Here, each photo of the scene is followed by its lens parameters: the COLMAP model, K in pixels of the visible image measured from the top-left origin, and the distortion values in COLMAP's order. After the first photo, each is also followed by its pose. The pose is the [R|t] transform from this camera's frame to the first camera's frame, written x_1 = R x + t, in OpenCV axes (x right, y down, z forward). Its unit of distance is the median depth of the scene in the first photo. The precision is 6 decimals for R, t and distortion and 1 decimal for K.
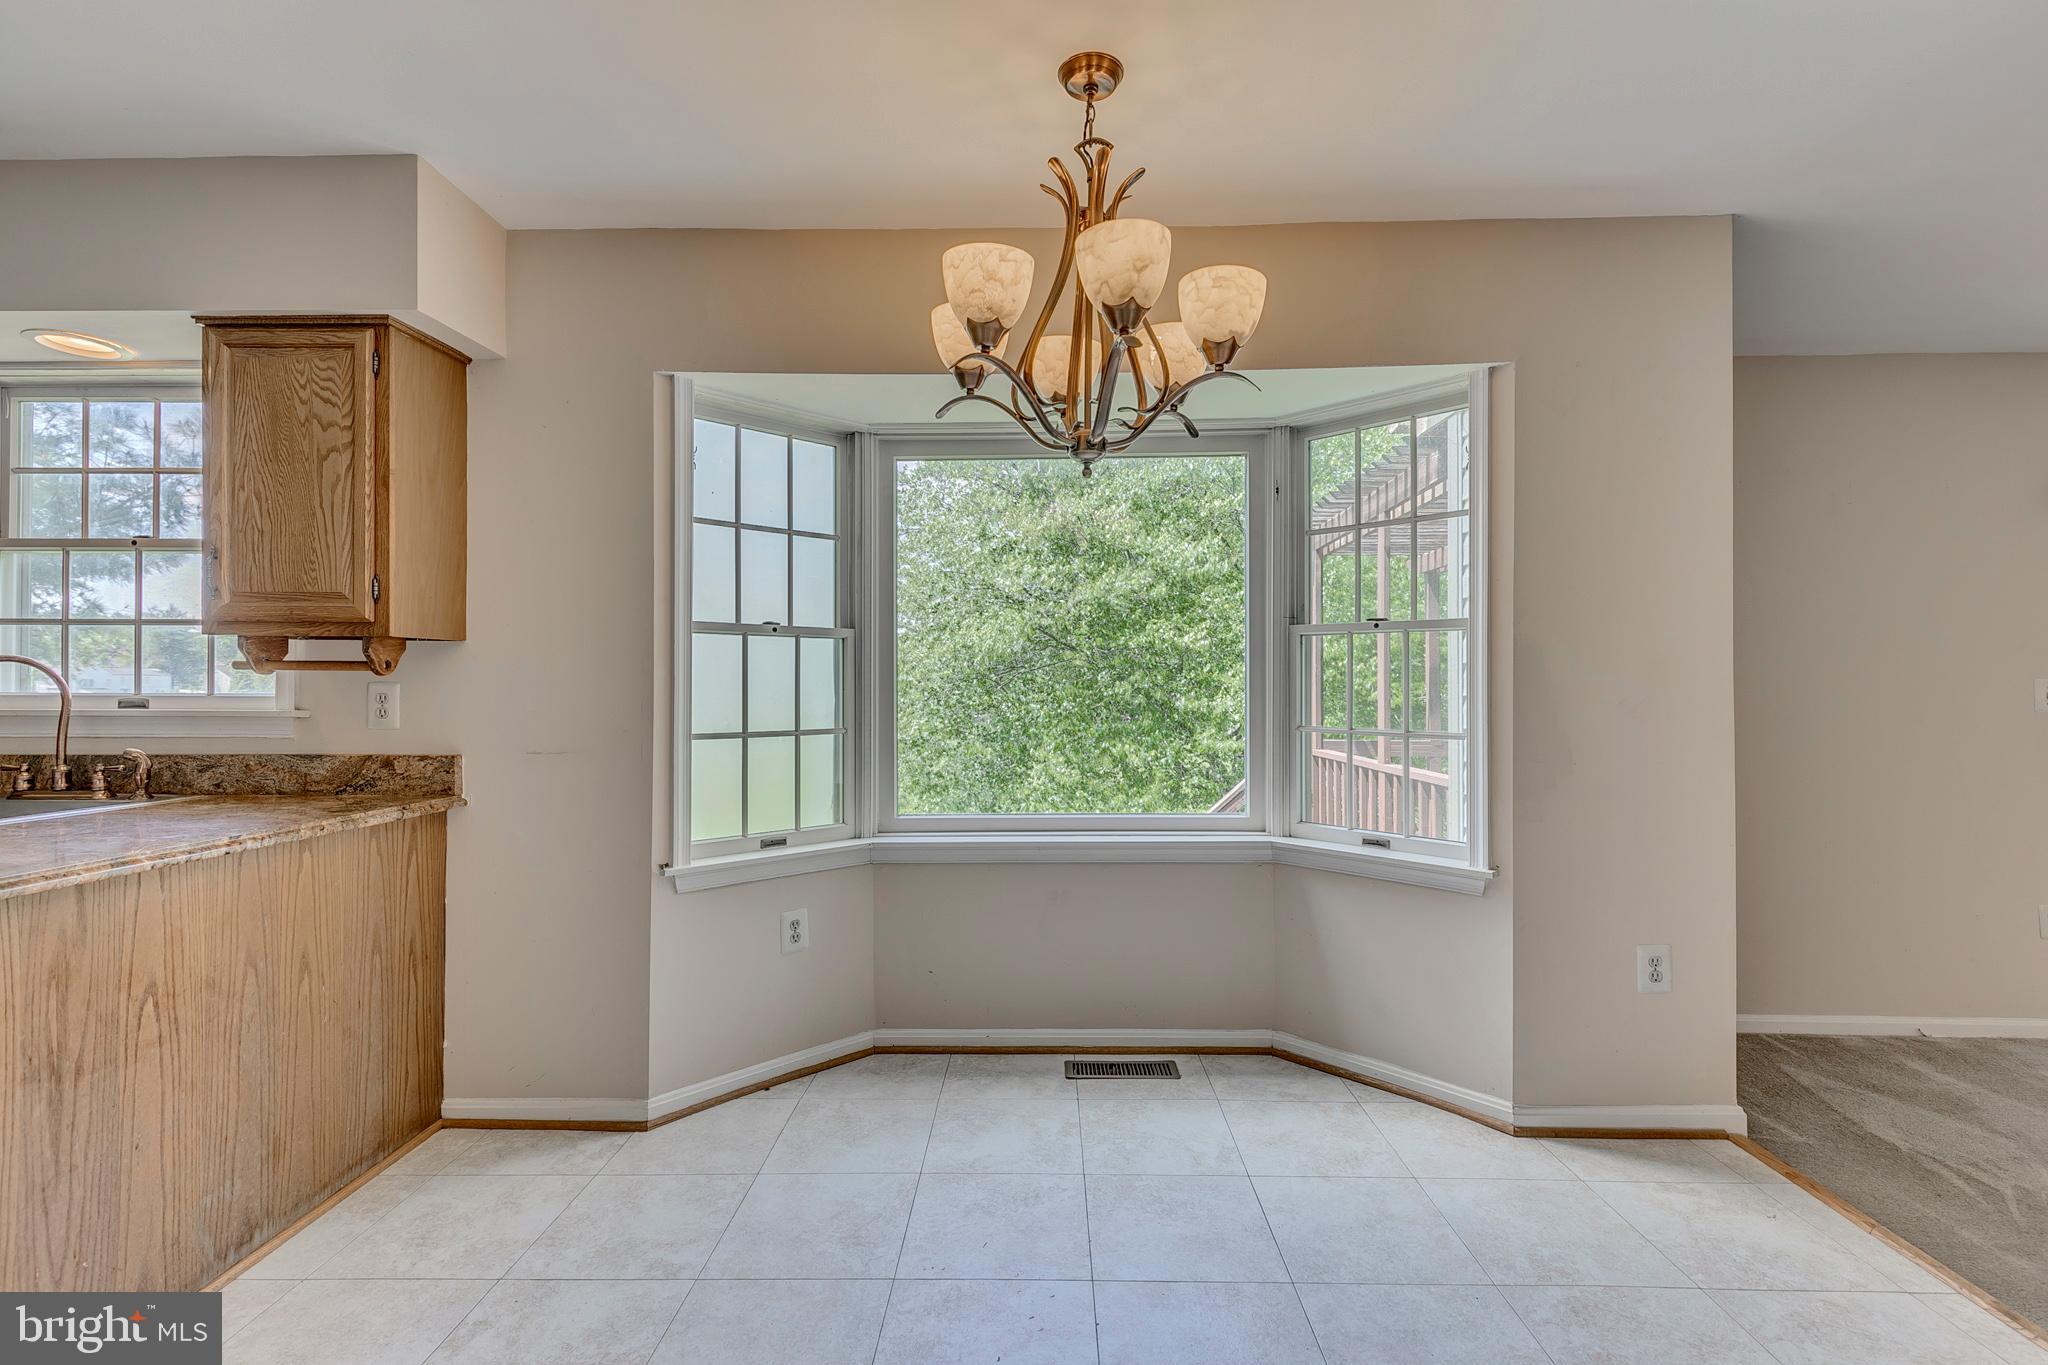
lens RADIAL K [[923.1, 0, 1030.1], [0, 923.1, 683.6], [0, 0, 1]] dist [0.002583, -0.000019]
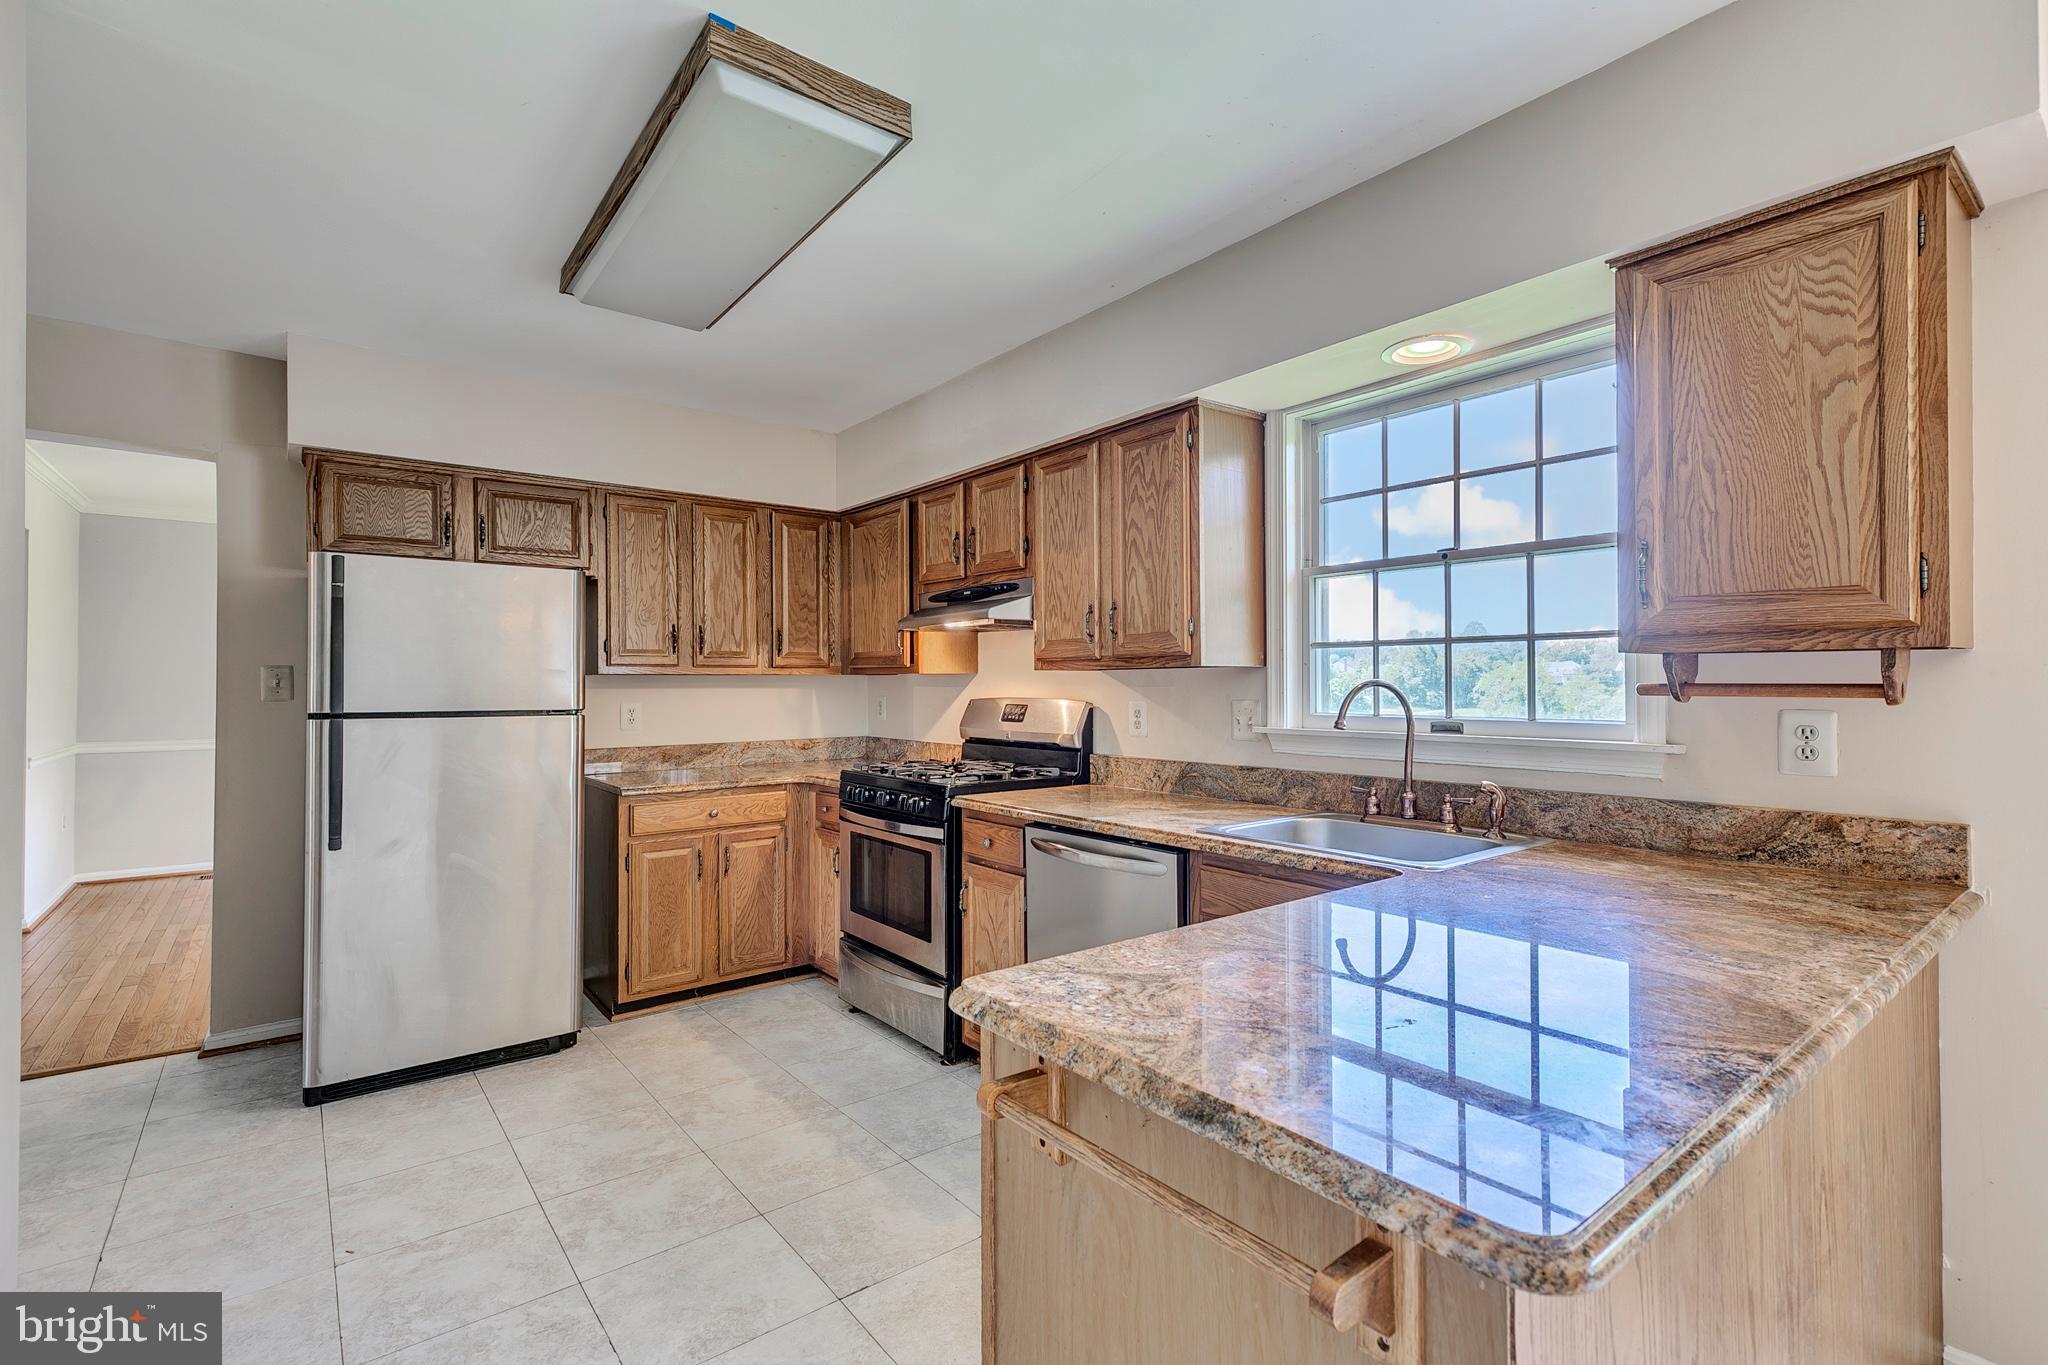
lens RADIAL K [[913.3, 0, 1024.0], [0, 913.3, 682.5], [0, 0, 1]] dist [0.012001, 0.000061]
pose [[0.638381, -0.006165, -0.769696, -0.612690], [0.007465, 0.999970, -0.001818, -0.029779], [0.769684, -0.004585, 0.638408, 0.089369]]
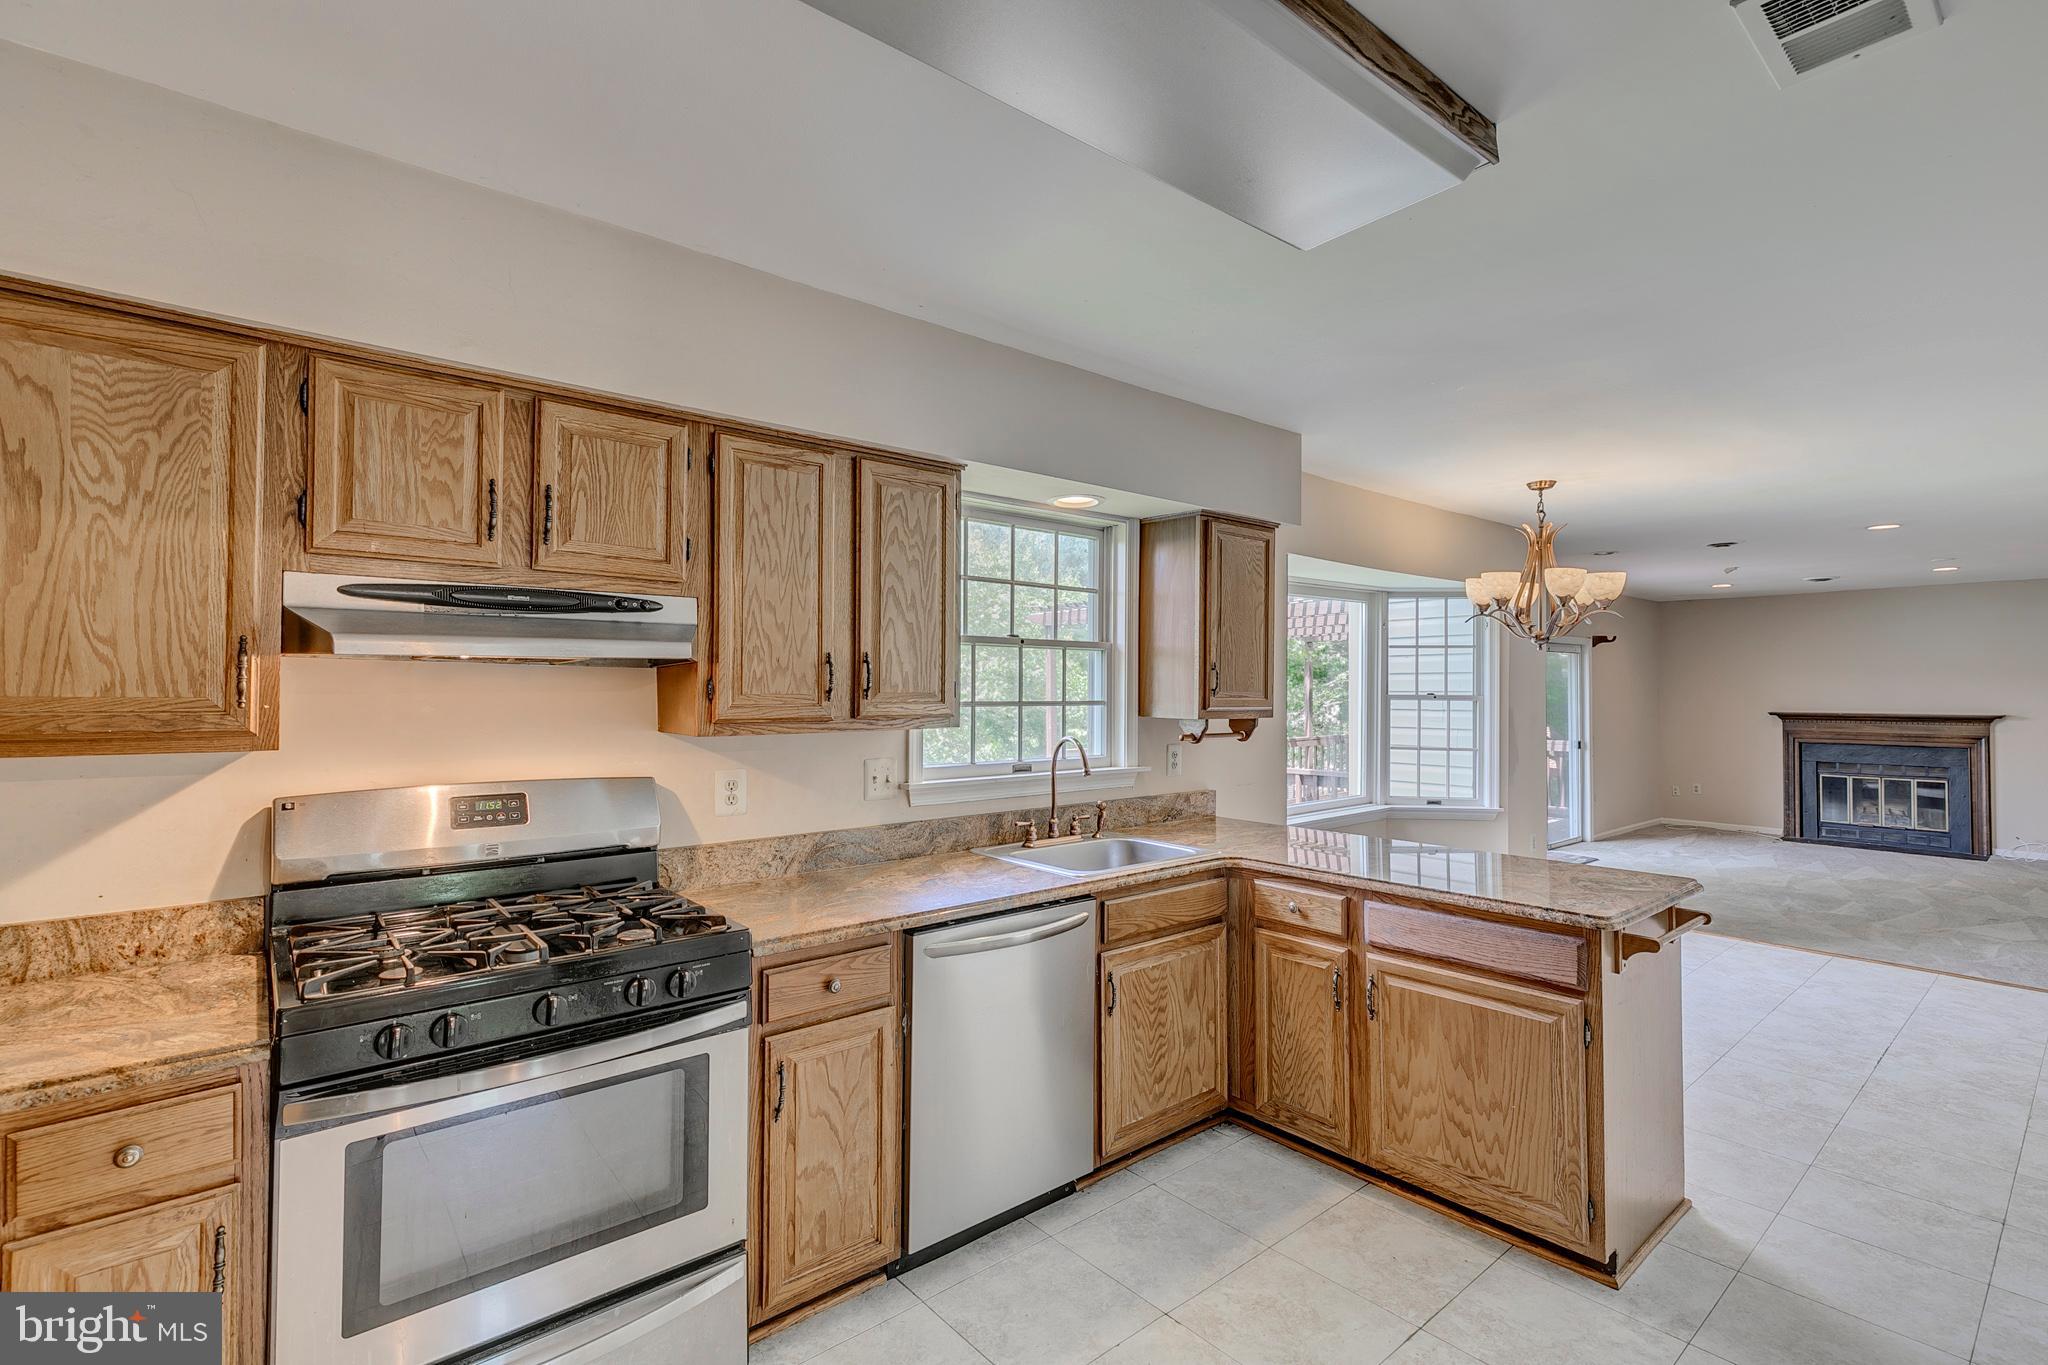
lens RADIAL K [[923.1, 0, 1030.1], [0, 923.1, 683.6], [0, 0, 1]] dist [0.002583, -0.000019]
pose [[0.753656, 0.002999, 0.657262, -2.099399], [-0.003295, 0.999994, -0.000784, -0.108764], [-0.657260, -0.001575, 0.753662, 0.045461]]
